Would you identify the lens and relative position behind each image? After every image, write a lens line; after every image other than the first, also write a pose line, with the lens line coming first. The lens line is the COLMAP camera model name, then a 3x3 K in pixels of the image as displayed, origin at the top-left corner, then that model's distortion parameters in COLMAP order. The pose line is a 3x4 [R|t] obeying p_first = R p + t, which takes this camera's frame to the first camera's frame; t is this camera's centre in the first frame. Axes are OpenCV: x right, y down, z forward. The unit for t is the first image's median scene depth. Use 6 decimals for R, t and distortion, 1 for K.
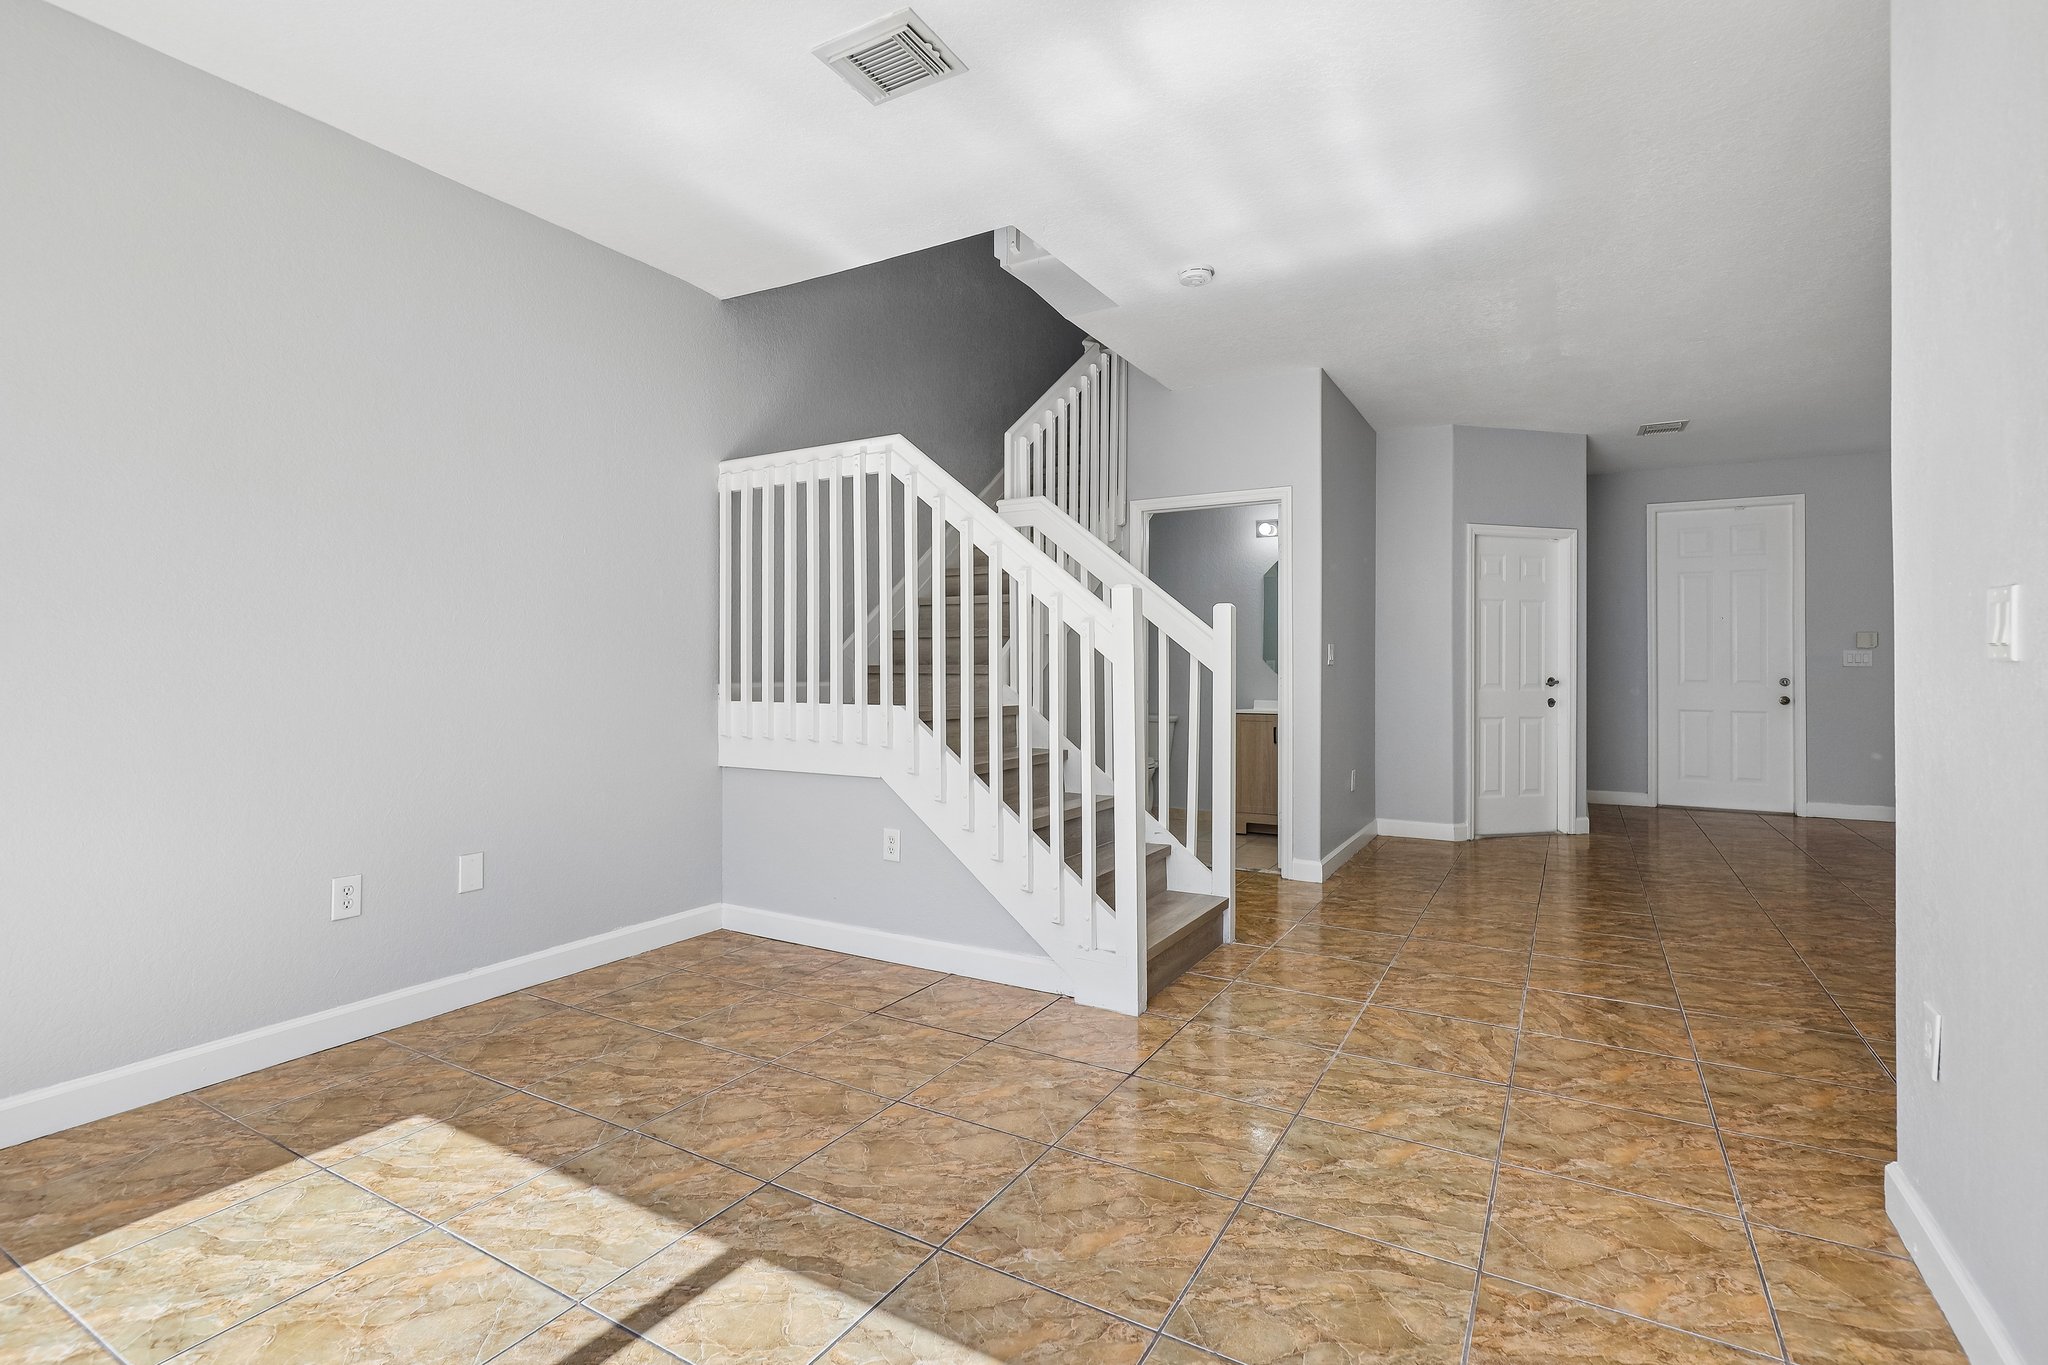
lens RADIAL K [[954.8, 0, 1032.3], [0, 954.8, 671.2], [0, 0, 1]] dist [0.004958, 0.000732]
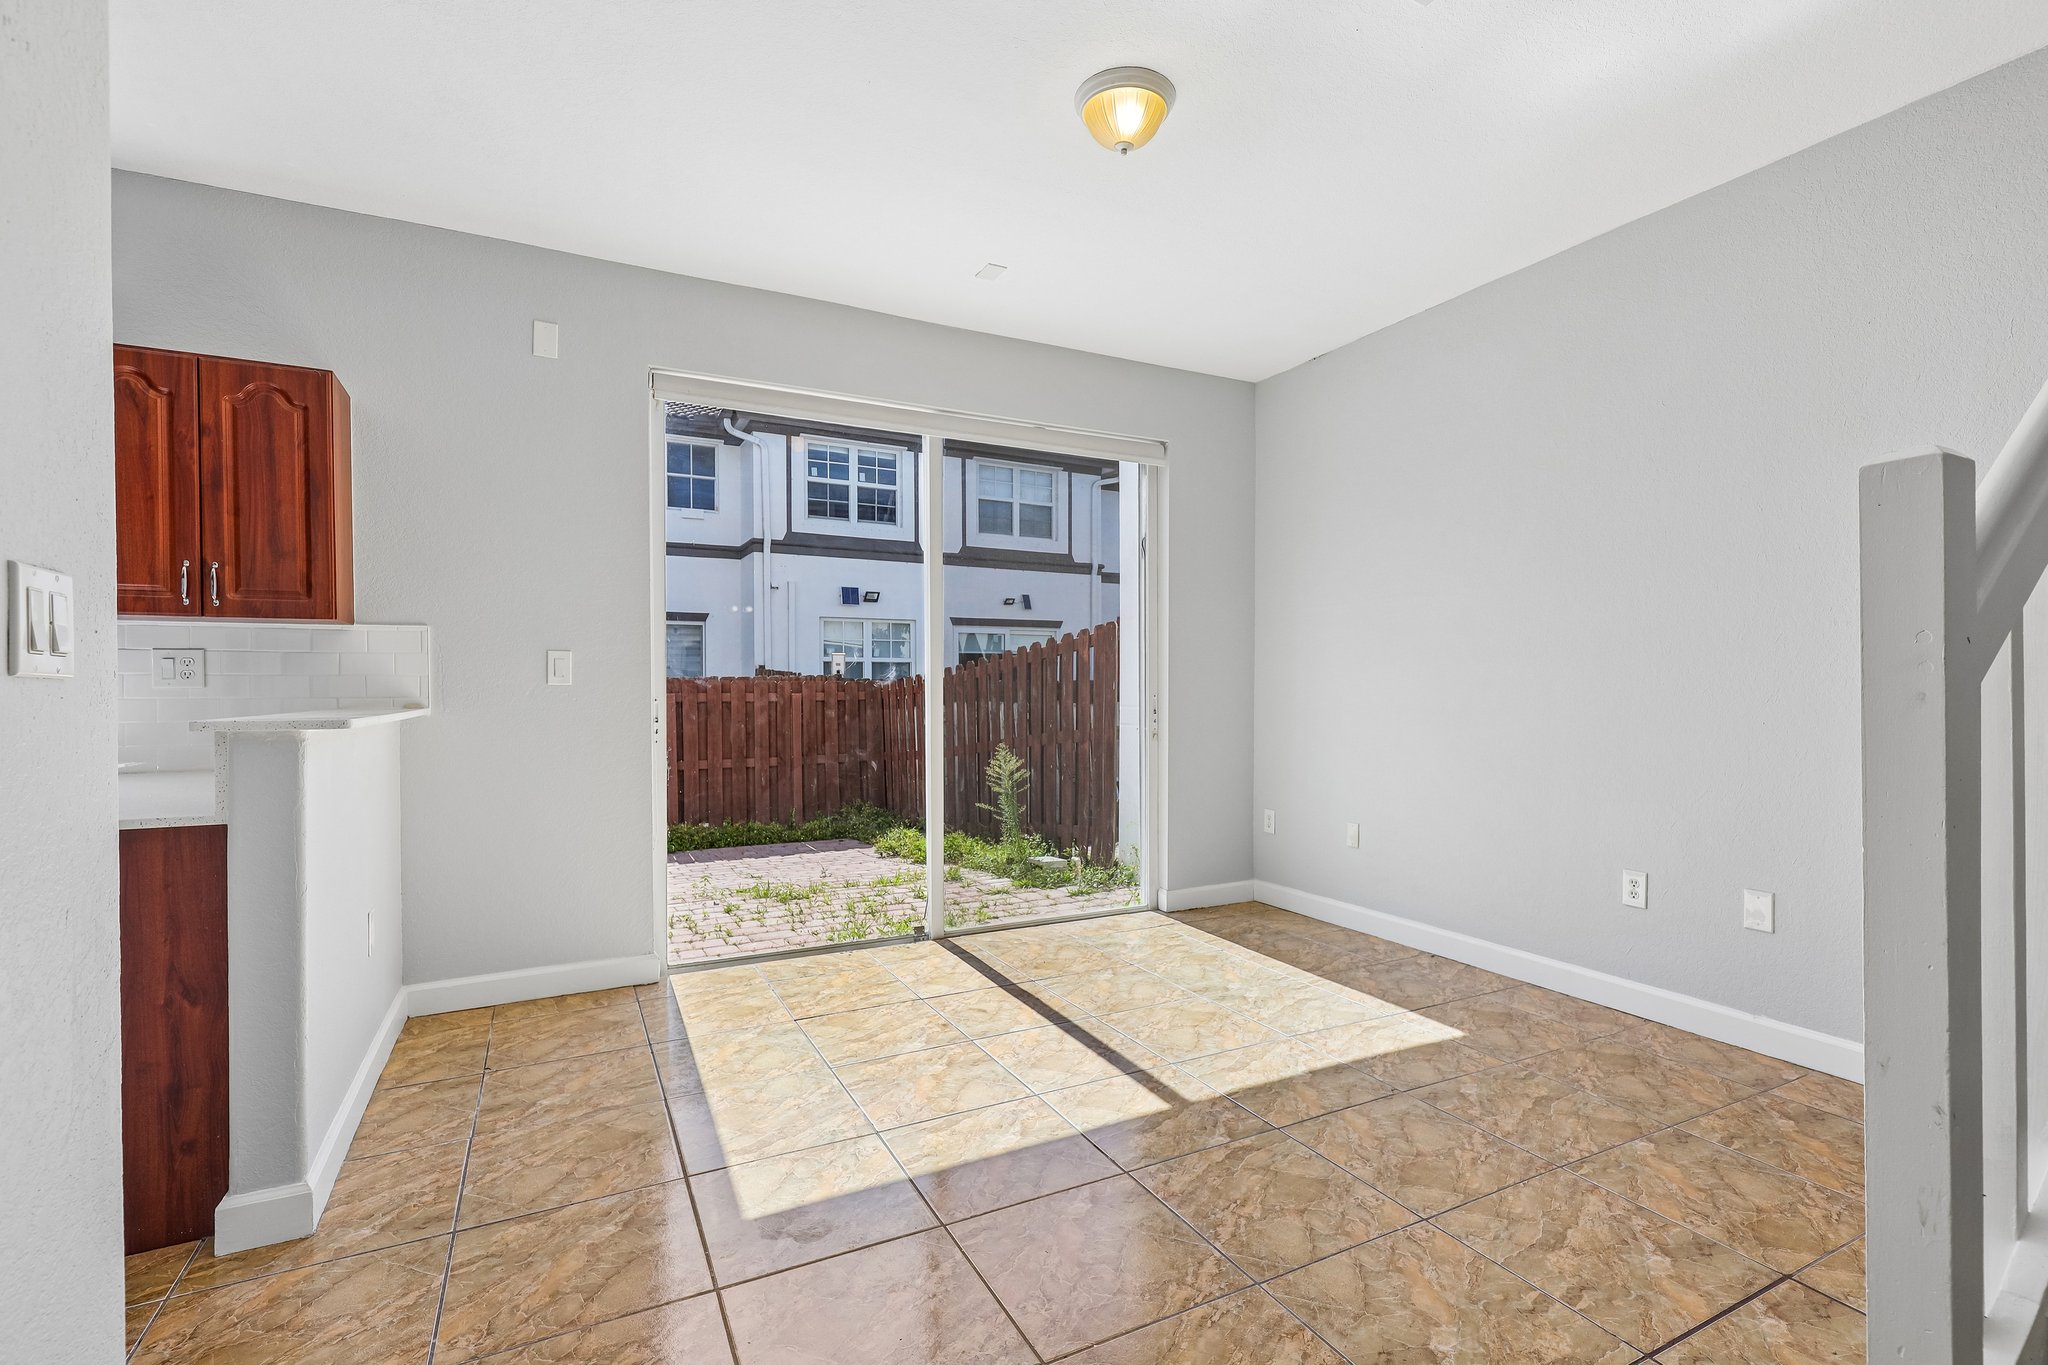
lens RADIAL K [[943.9, 0, 1031.7], [0, 943.9, 698.3], [0, 0, 1]] dist [0.002277, -0.000104]
pose [[-0.552880, 0.007280, -0.833229, 0.589566], [-0.005238, 0.999912, 0.012213, -0.001561], [0.833245, 0.011117, -0.552793, 0.963166]]
